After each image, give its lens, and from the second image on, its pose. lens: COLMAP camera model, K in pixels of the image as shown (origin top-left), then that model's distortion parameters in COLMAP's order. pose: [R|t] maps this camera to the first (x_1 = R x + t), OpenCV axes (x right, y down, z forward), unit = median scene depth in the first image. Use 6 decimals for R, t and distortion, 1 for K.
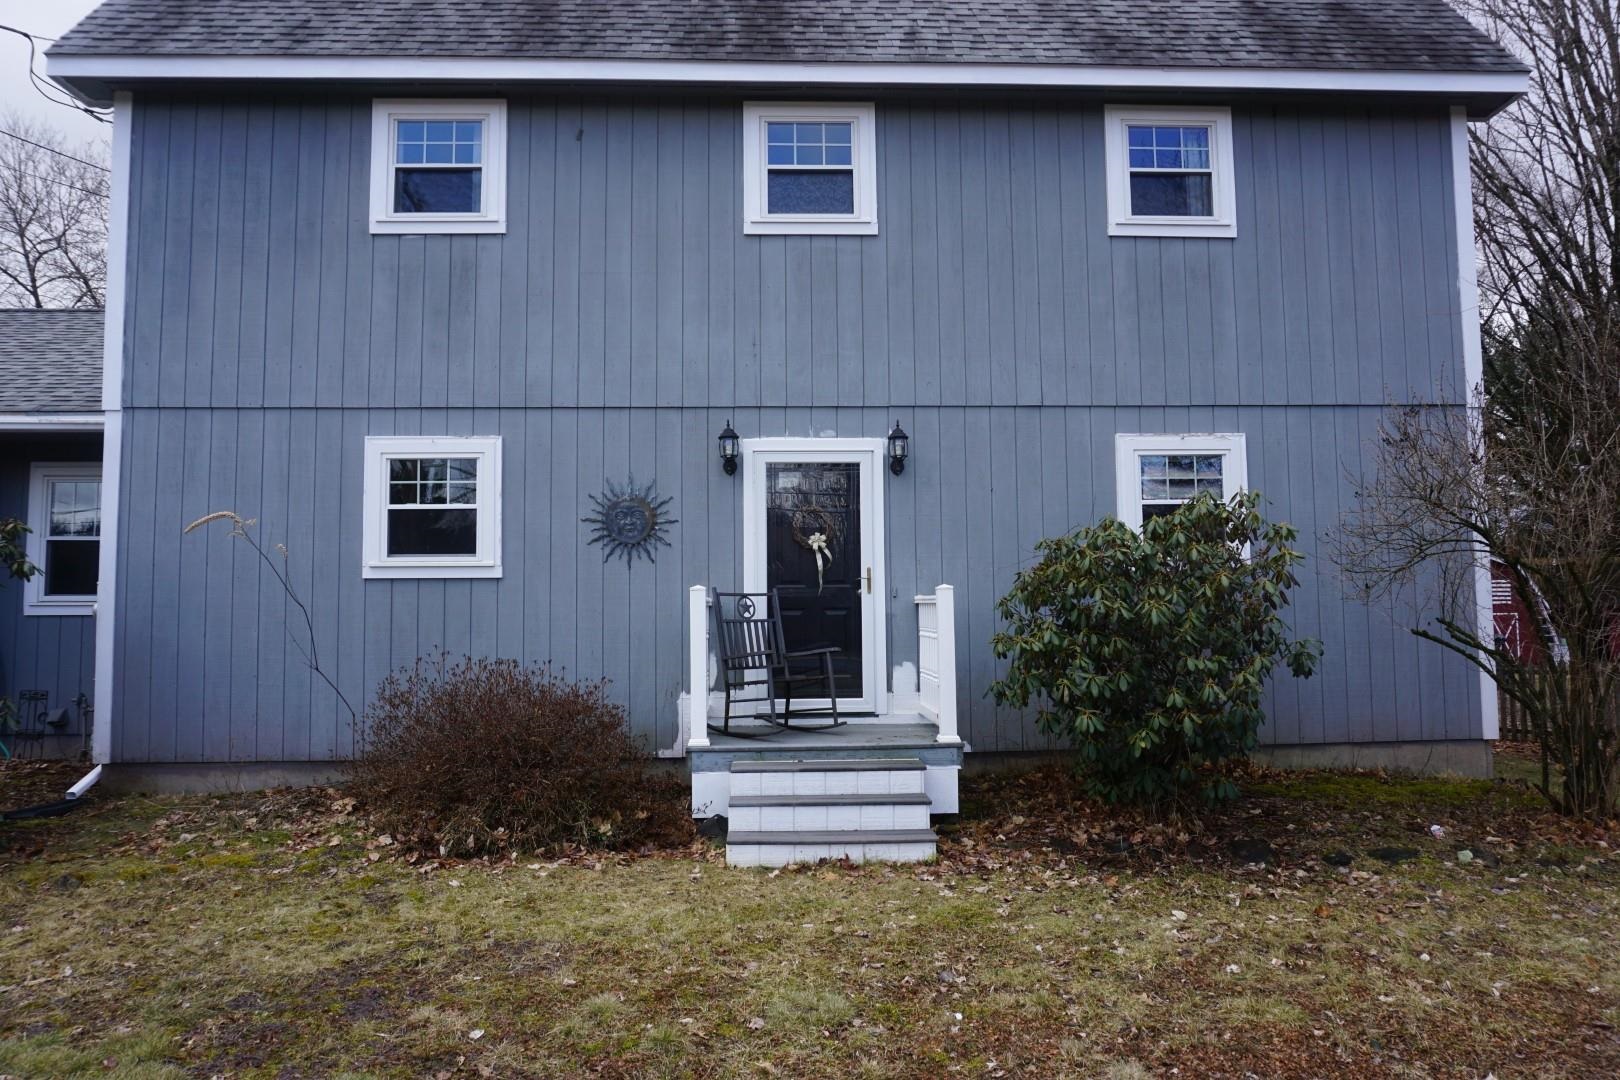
lens RADIAL K [[1082.8, 0, 810.0], [0, 1082.8, 540.0], [0, 0, 1]] dist [-0.069175, 0.030079]
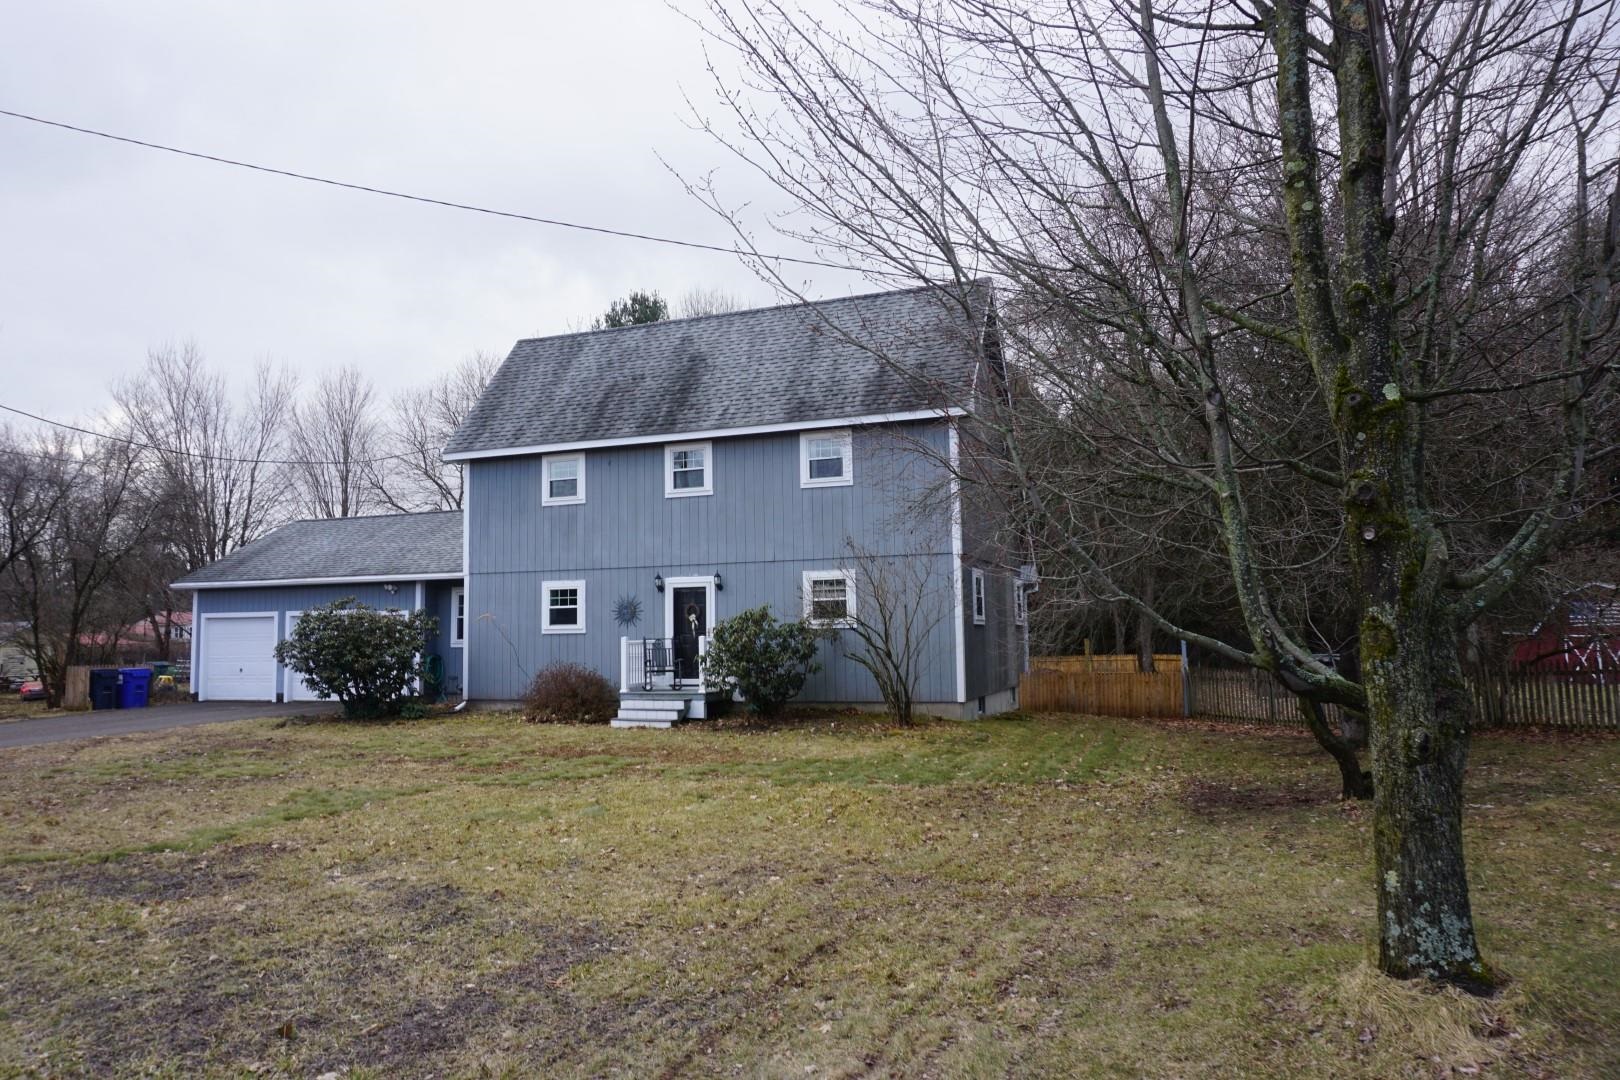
lens RADIAL K [[1082.8, 0, 810.0], [0, 1082.8, 540.0], [0, 0, 1]] dist [-0.069175, 0.030079]
pose [[0.920465, -0.039688, -0.388804, 1.284887], [0.031016, 0.999111, -0.028558, -0.102205], [0.389592, 0.014227, 0.920878, -1.269052]]
